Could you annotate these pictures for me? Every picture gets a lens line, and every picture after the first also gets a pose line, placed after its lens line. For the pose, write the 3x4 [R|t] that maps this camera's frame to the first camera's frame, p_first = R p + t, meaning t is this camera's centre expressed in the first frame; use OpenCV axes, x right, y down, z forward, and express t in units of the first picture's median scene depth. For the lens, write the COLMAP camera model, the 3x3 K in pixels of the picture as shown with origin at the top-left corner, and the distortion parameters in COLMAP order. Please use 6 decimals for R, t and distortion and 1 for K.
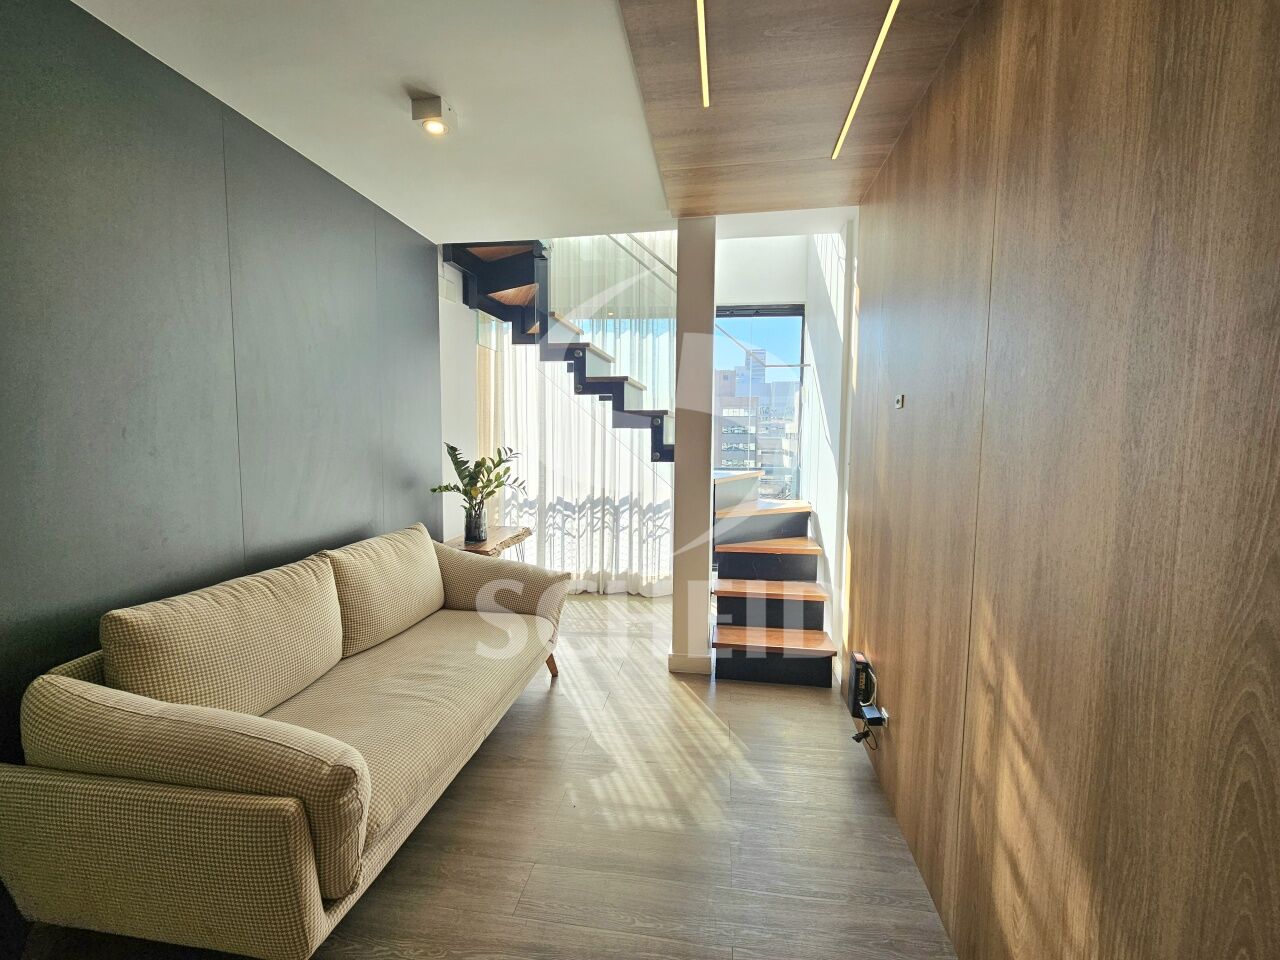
lens RADIAL K [[518.7, 0, 648.1], [0, 518.7, 479.7], [0, 0, 1]] dist [0.001480, 0.000130]
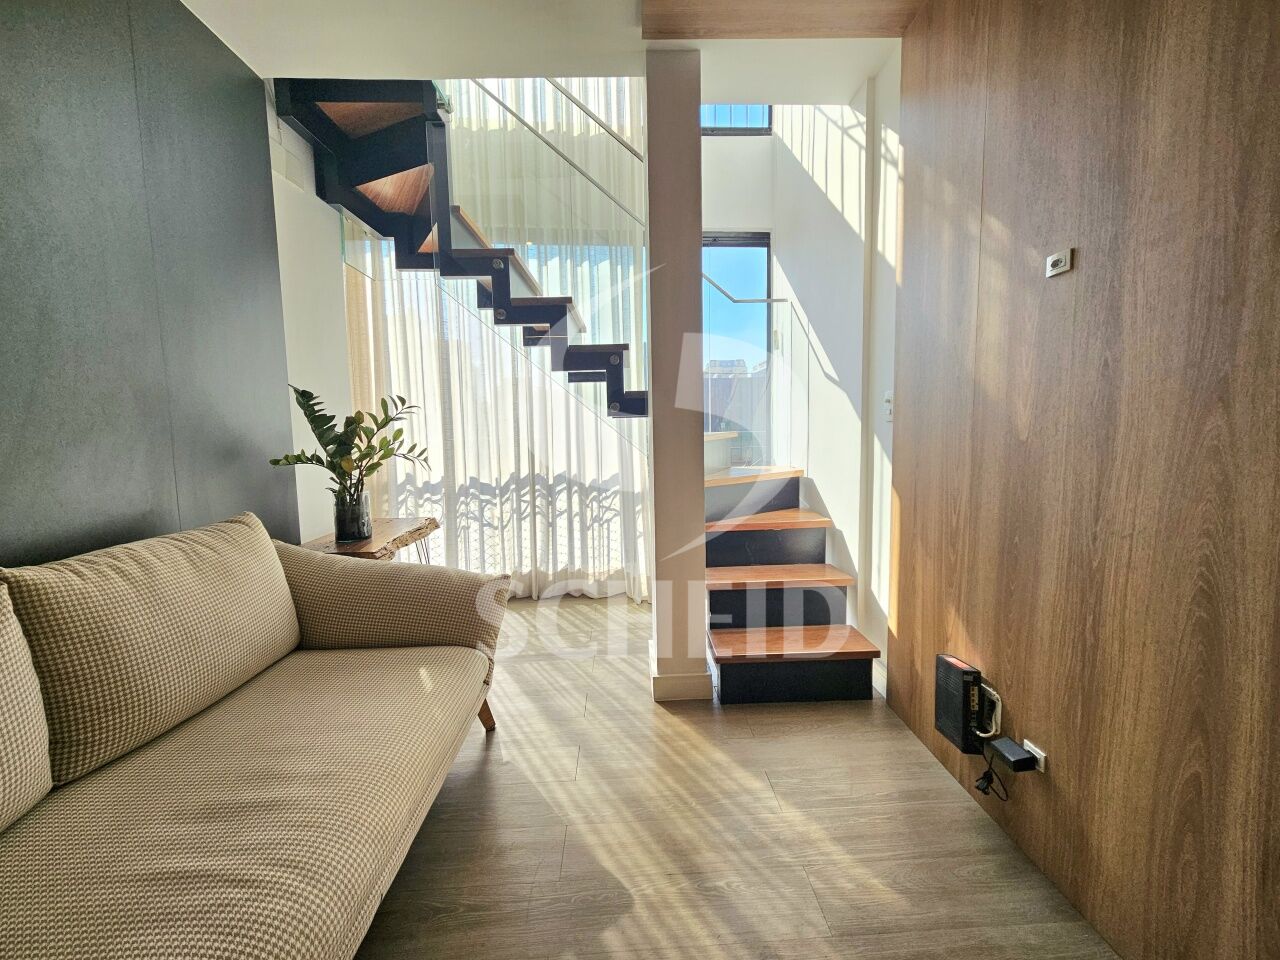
lens RADIAL K [[518.7, 0, 648.1], [0, 518.7, 479.7], [0, 0, 1]] dist [0.001480, 0.000130]
pose [[0.981937, -0.044695, 0.183856, -0.076091], [0.042327, 0.998963, 0.016788, 0.045404], [-0.184416, -0.008703, 0.982810, 0.263766]]
